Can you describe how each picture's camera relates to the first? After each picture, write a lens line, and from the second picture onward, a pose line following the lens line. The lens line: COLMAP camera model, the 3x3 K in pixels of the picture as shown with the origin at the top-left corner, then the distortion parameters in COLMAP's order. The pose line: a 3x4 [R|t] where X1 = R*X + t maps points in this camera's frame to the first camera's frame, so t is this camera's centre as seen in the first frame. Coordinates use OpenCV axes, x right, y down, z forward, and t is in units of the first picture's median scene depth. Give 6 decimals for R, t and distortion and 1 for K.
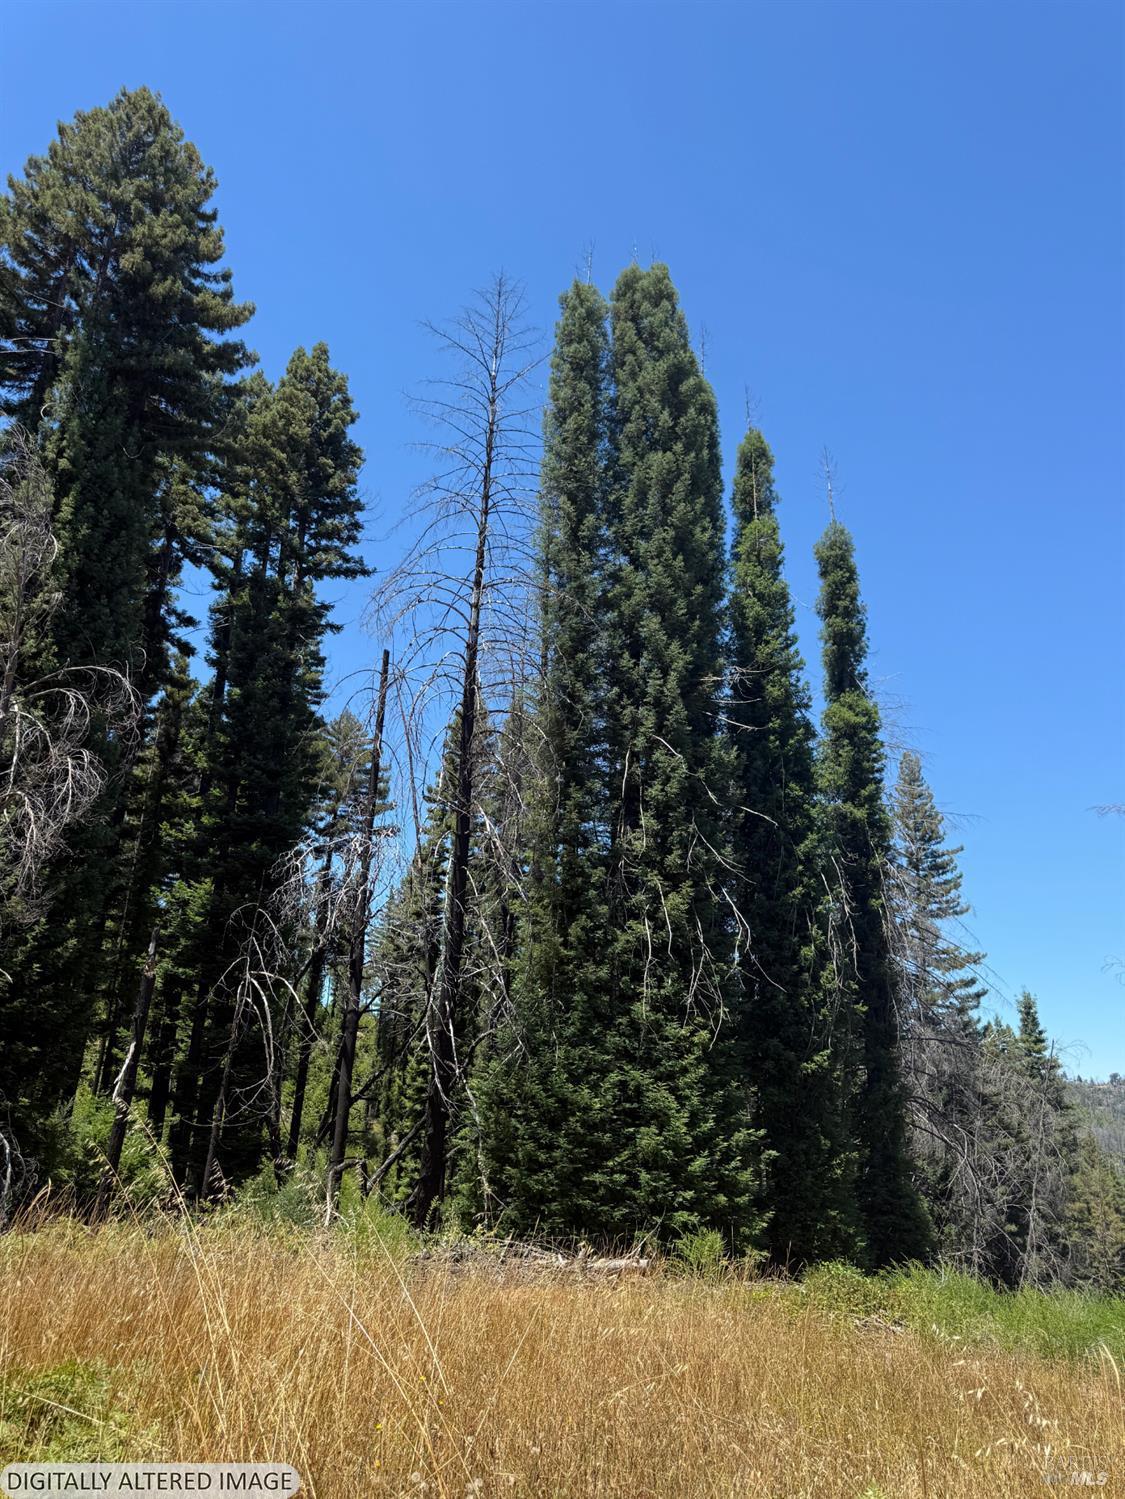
lens RADIAL K [[1049.7, 0, 564.6], [0, 1049.7, 743.9], [0, 0, 1]] dist [0.040163, -0.053644]
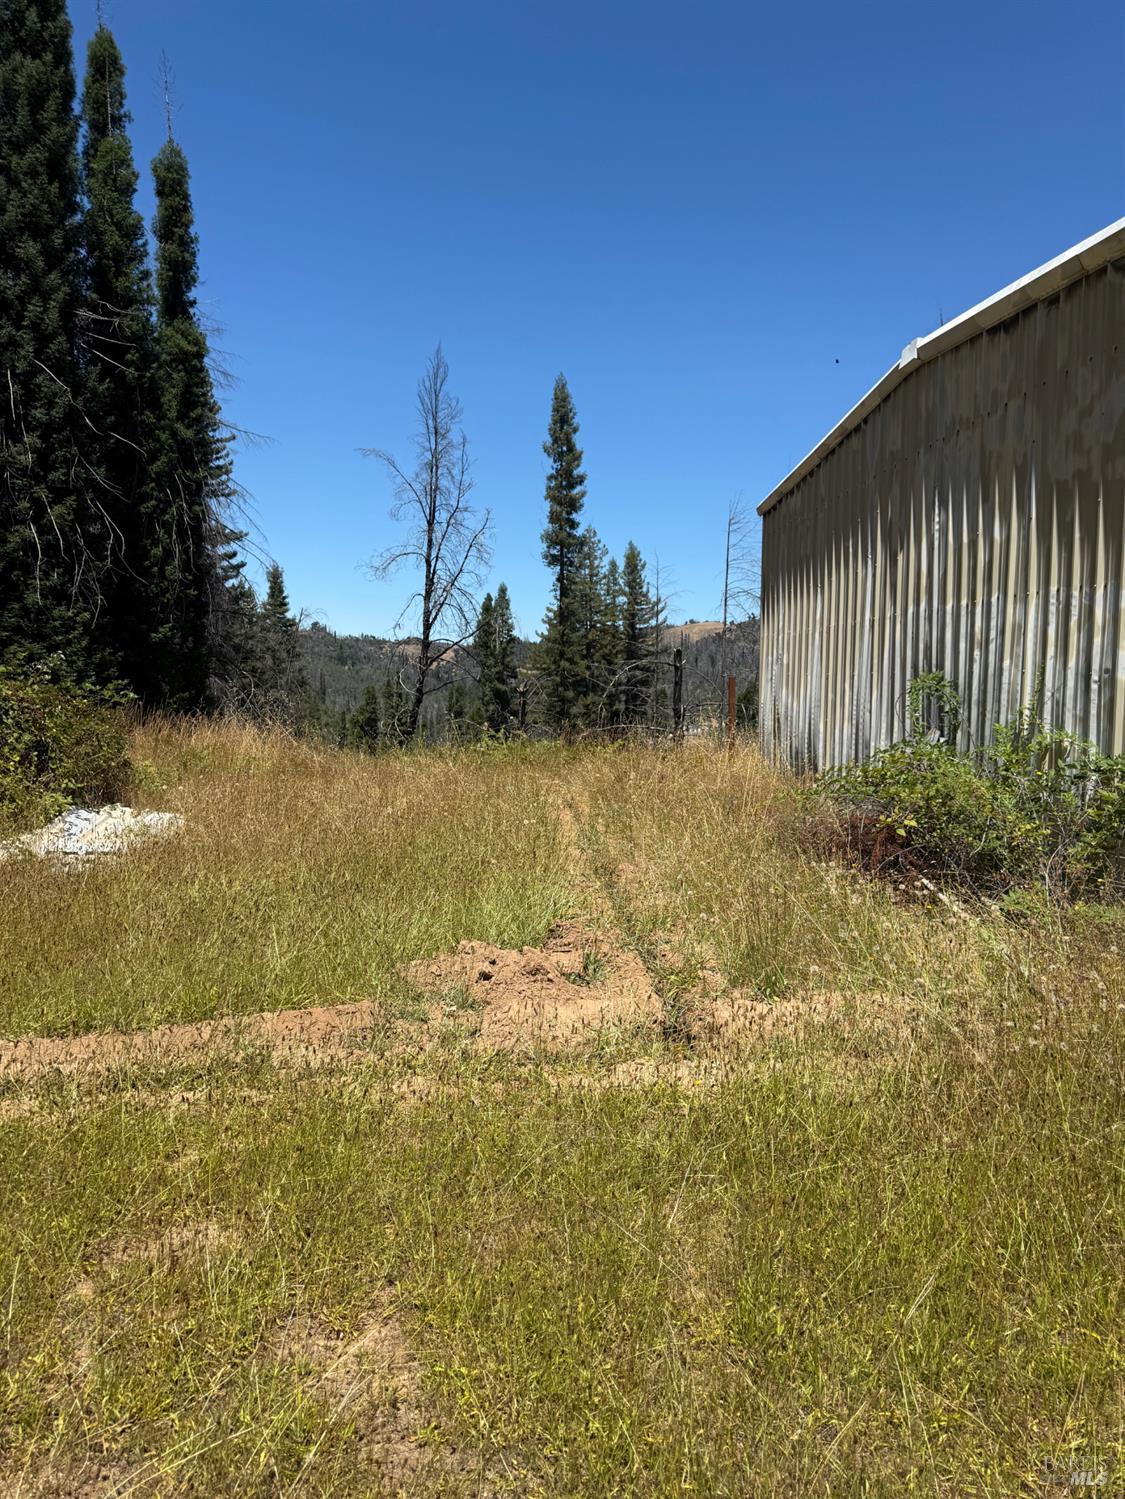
lens RADIAL K [[1049.7, 0, 538.4], [0, 1049.7, 788.7], [0, 0, 1]] dist [0.040163, -0.053644]
pose [[0.783607, -0.100140, 0.613132, -0.224879], [-0.182760, 0.906095, 0.381563, -0.118026], [-0.593766, -0.411051, 0.691721, -0.293166]]
